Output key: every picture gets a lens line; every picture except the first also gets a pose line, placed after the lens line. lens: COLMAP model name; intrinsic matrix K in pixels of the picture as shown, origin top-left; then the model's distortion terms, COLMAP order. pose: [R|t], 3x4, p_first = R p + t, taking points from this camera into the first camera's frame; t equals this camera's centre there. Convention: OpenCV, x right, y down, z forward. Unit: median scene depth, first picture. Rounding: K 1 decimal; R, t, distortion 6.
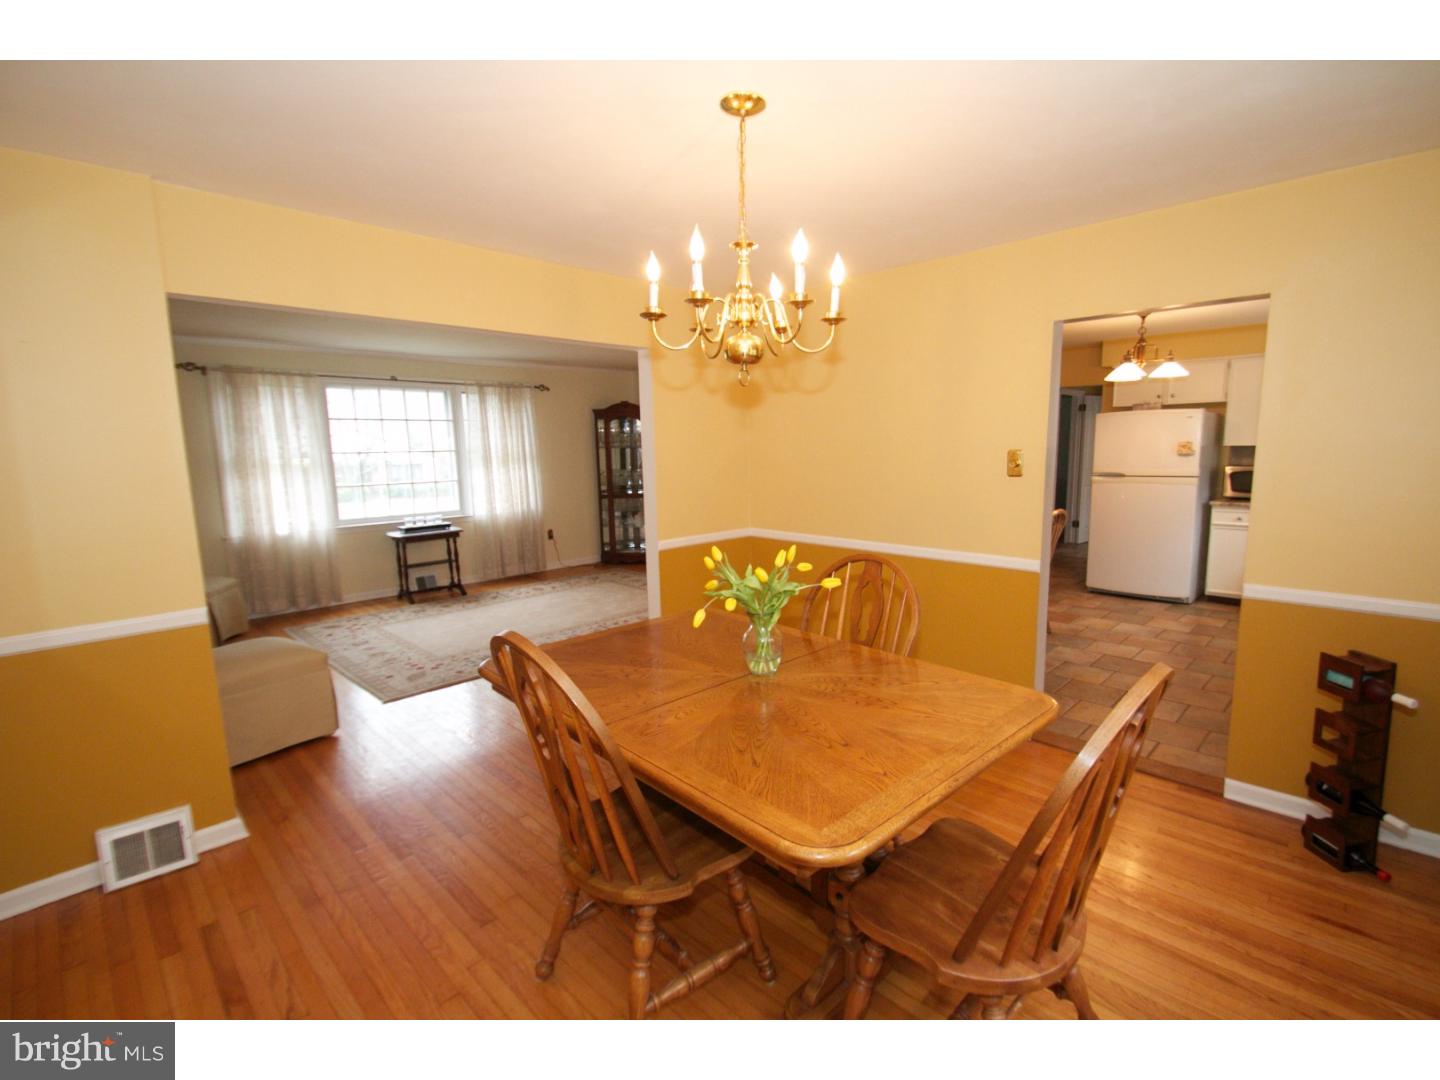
lens RADIAL K [[669.6, 0, 722.4], [0, 669.6, 540.1], [0, 0, 1]] dist [-0.000001, -0.002176]
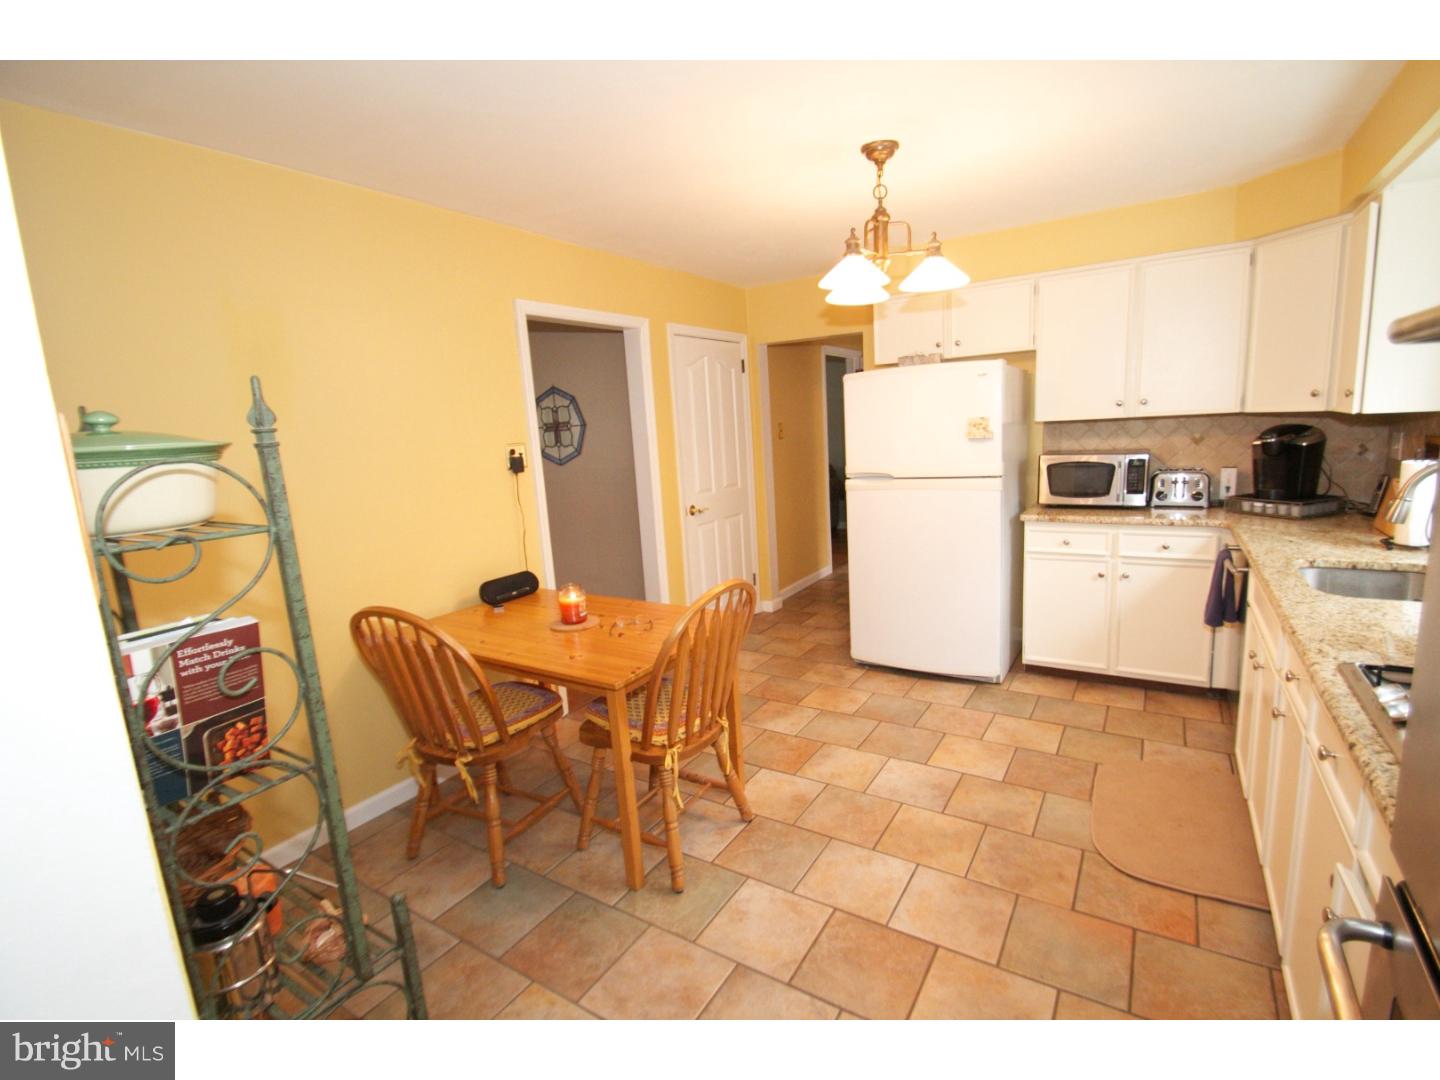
lens RADIAL K [[669.6, 0, 727.1], [0, 669.6, 537.7], [0, 0, 1]] dist [-0.000001, -0.002176]
pose [[0.973517, -0.073156, 0.216595, 0.336252], [0.068880, 0.997253, 0.027236, -0.071814], [-0.217992, -0.011596, 0.975882, 0.465379]]
